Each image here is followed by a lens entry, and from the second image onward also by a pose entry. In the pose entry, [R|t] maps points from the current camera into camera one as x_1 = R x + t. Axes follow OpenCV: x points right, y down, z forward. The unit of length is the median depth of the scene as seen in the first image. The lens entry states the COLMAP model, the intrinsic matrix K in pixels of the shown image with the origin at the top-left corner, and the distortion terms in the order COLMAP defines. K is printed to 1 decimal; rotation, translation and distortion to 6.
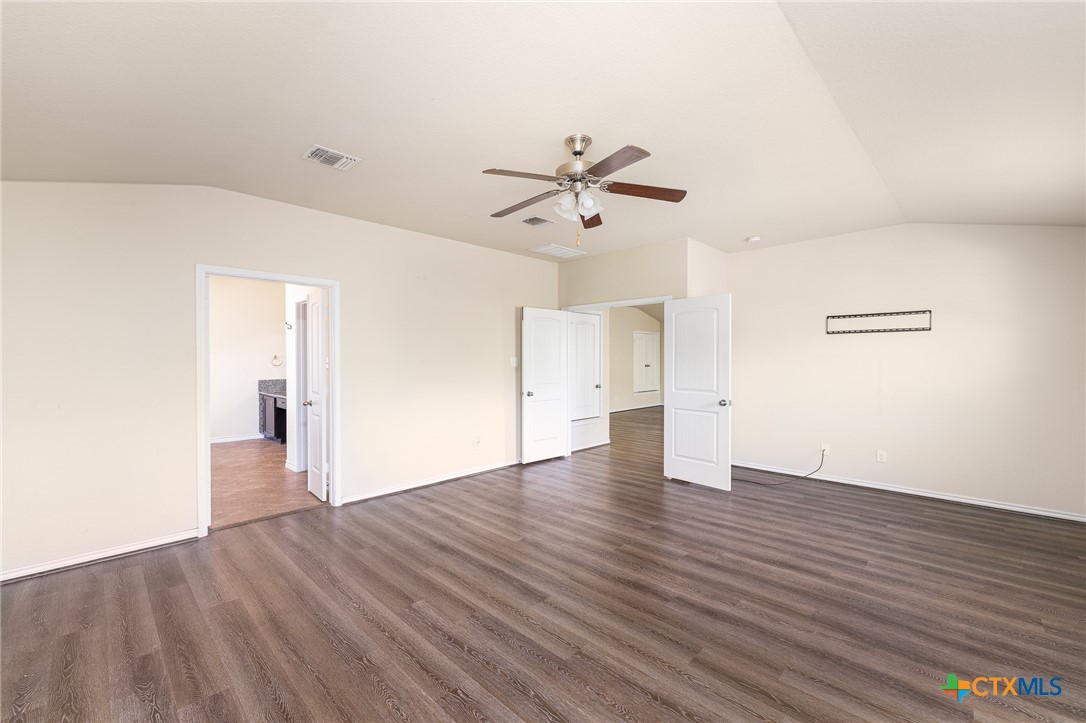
lens RADIAL K [[434.5, 0, 541.4], [0, 434.5, 359.9], [0, 0, 1]] dist [-0.000669, -0.000429]
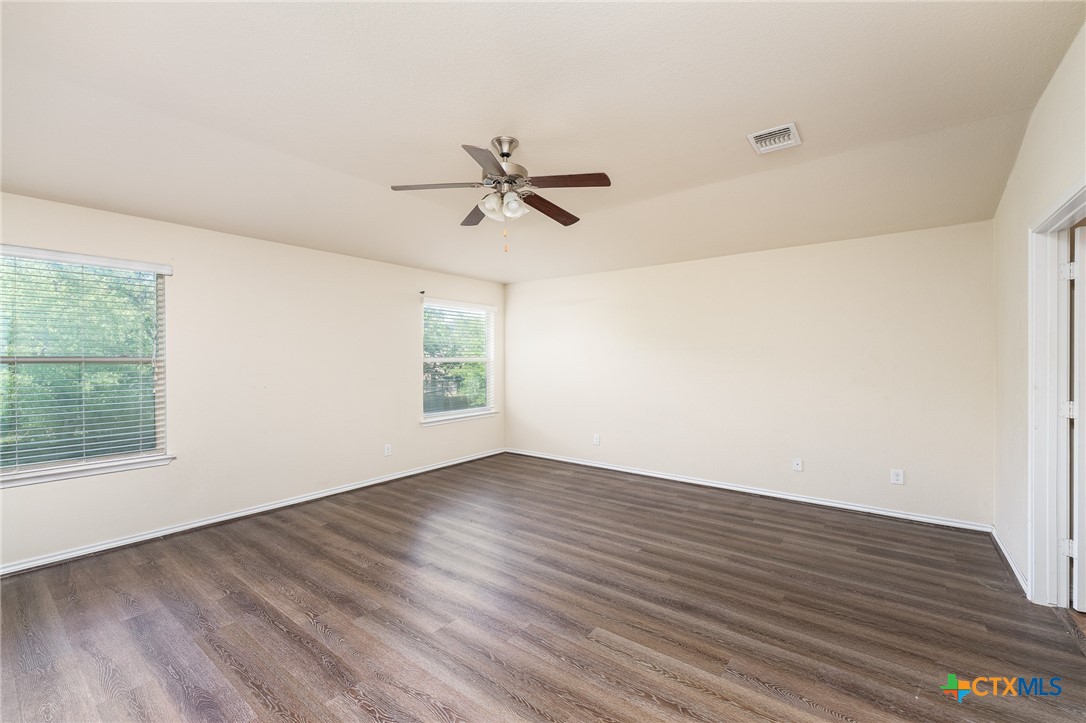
lens RADIAL K [[434.5, 0, 541.4], [0, 434.5, 359.9], [0, 0, 1]] dist [-0.000669, -0.000429]
pose [[-0.992398, 0.005267, -0.122958, 0.136156], [0.004596, 0.999973, 0.005744, 0.006514], [0.122985, 0.005136, -0.992395, 2.135507]]
